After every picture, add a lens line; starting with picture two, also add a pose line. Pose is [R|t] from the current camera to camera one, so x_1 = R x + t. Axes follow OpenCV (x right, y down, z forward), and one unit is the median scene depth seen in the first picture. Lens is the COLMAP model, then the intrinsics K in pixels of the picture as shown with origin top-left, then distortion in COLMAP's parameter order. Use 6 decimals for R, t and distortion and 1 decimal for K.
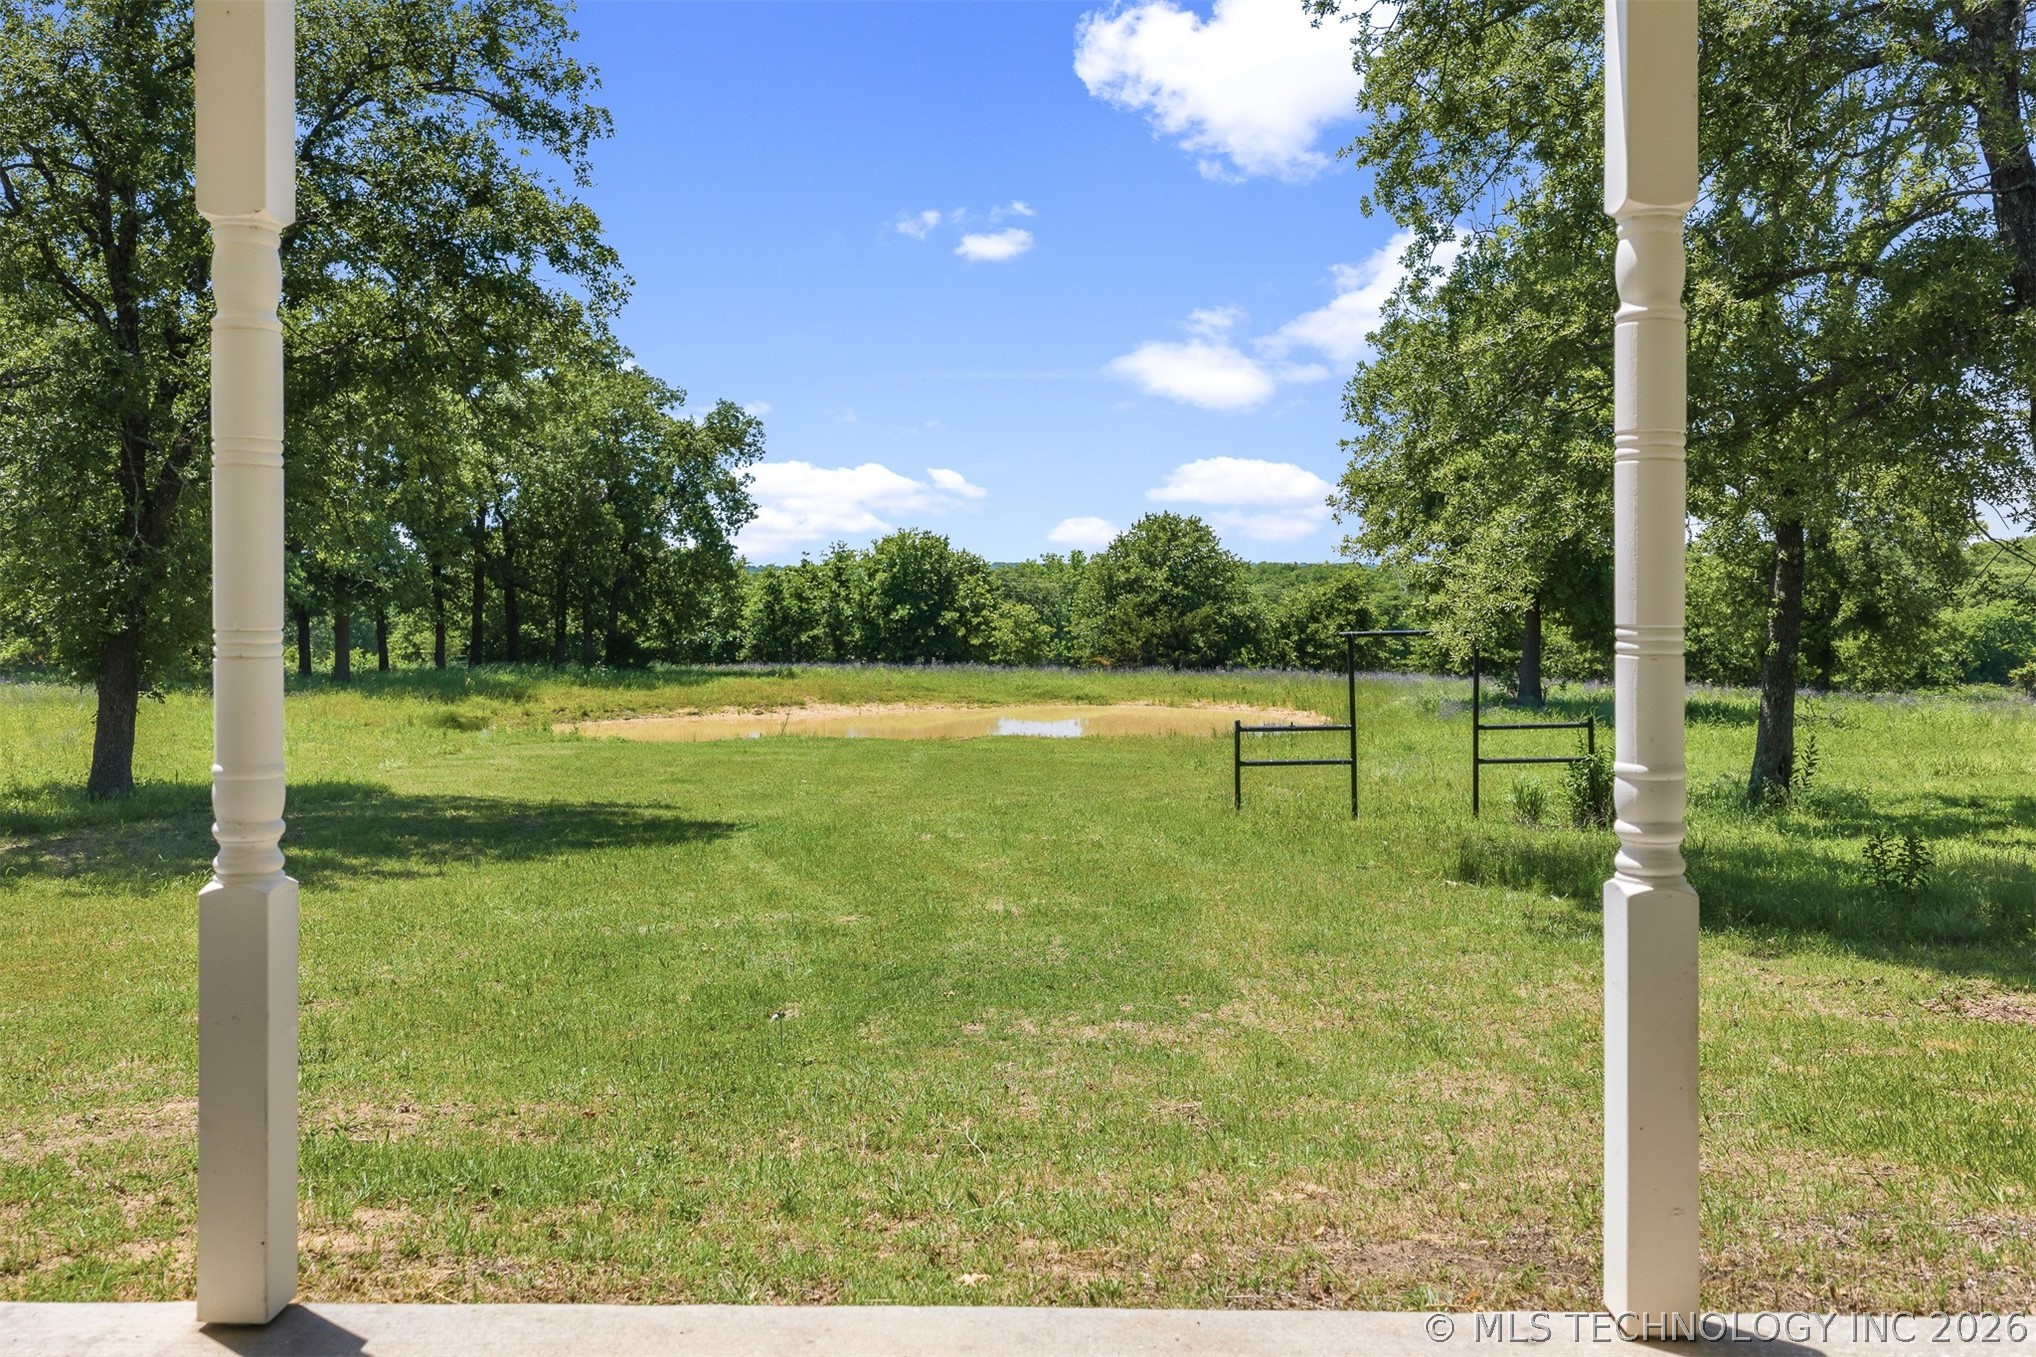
lens RADIAL K [[1634.4, 0, 1016.6], [0, 1634.4, 673.9], [0, 0, 1]] dist [0.034204, 0.001939]
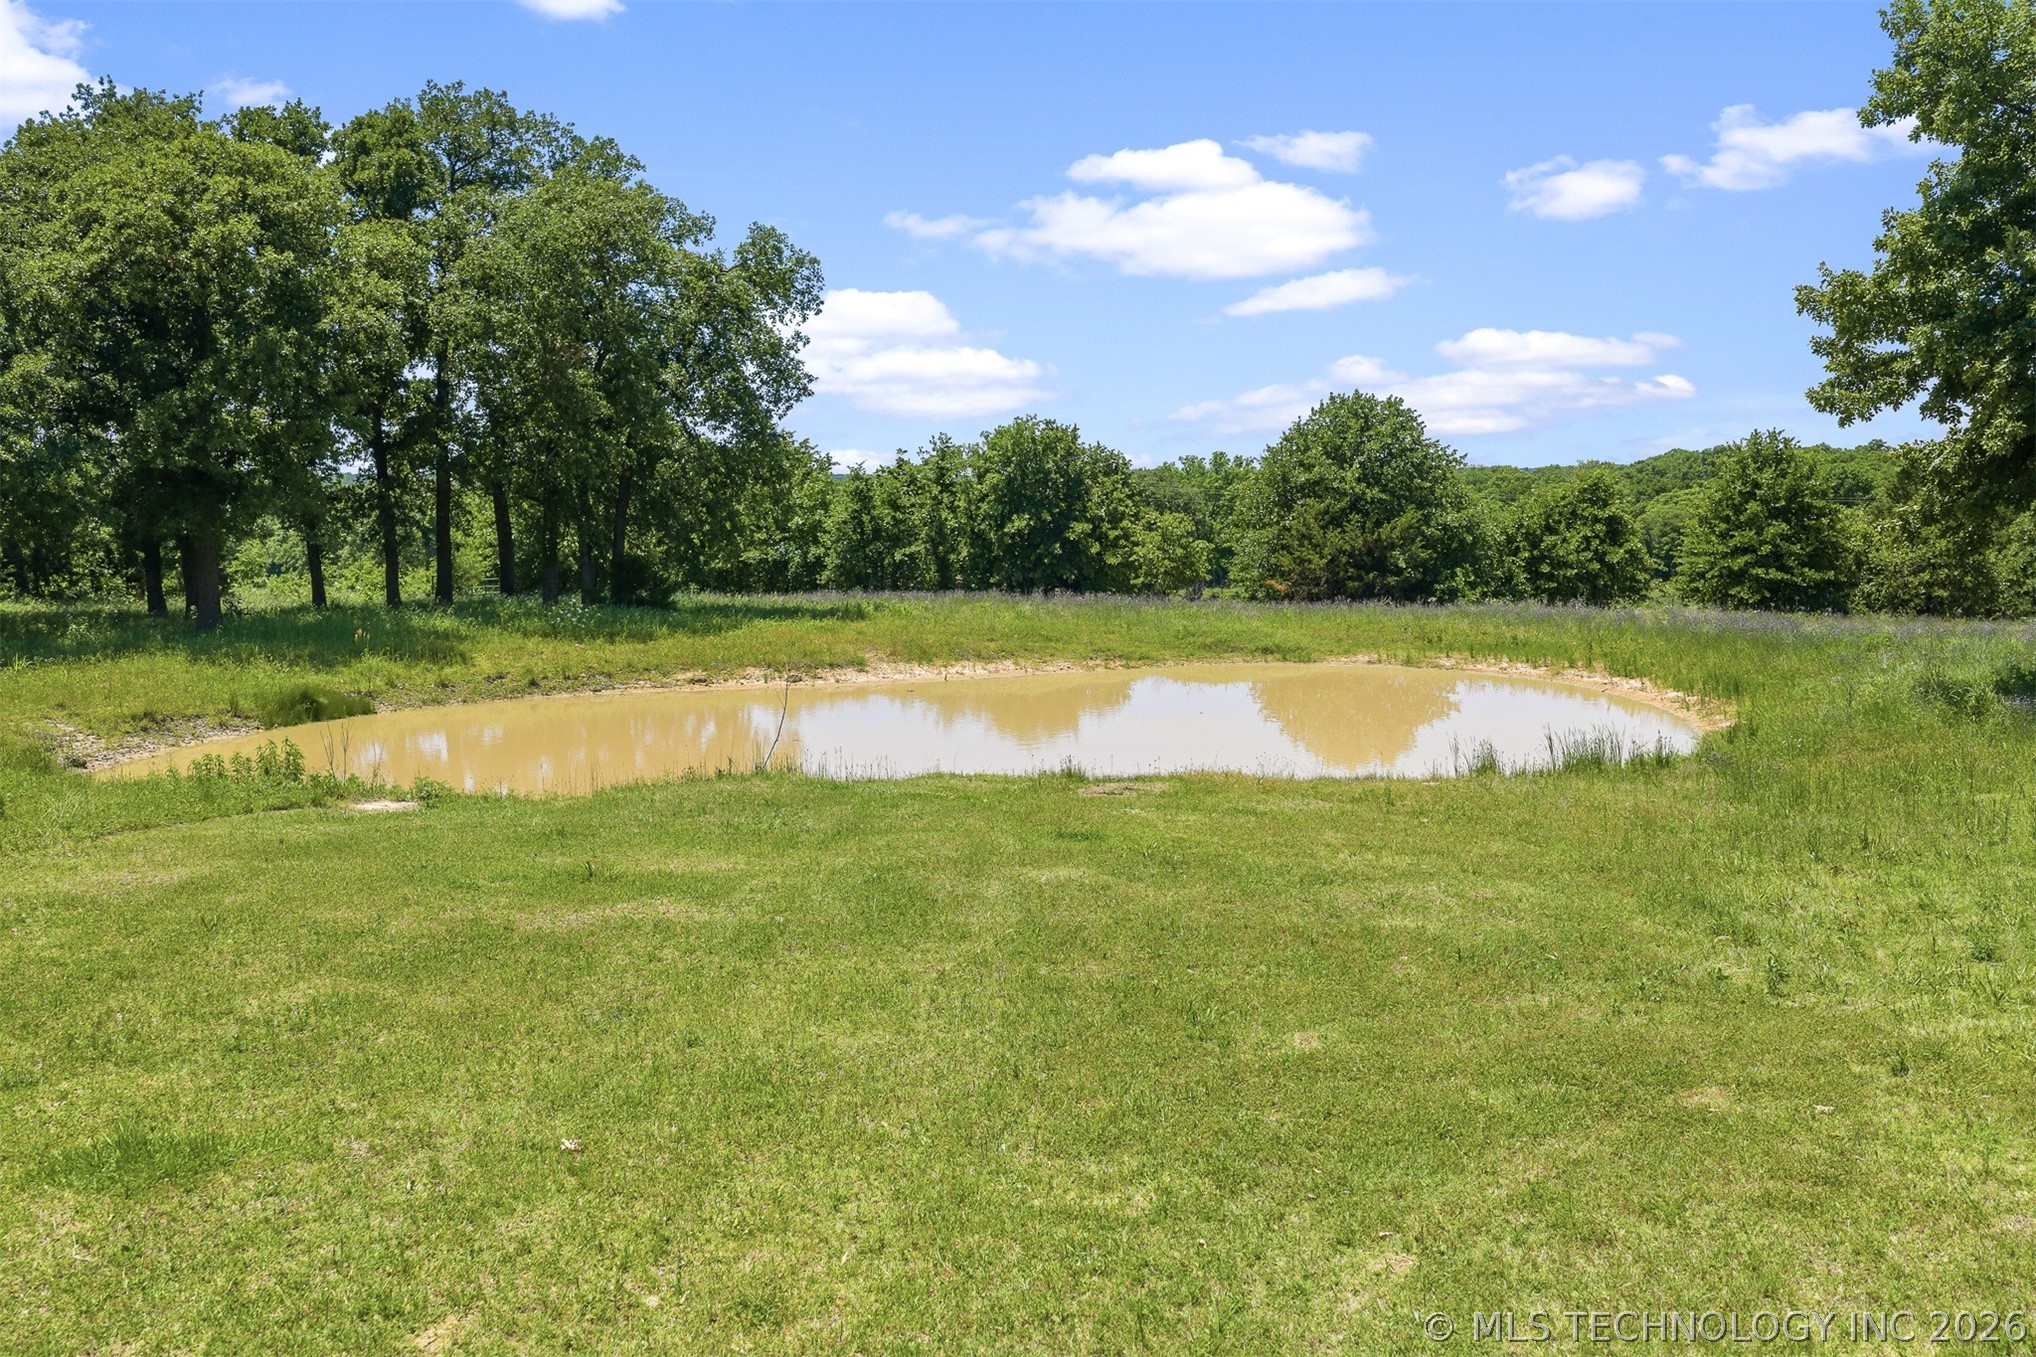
lens RADIAL K [[1634.4, 0, 1102.0], [0, 1634.4, 742.2], [0, 0, 1]] dist [0.034204, 0.001939]
pose [[0.999574, -0.001073, -0.029180, -0.007628], [0.003905, 0.995261, 0.097159, -0.009614], [0.028937, -0.097231, 0.994841, 0.209983]]
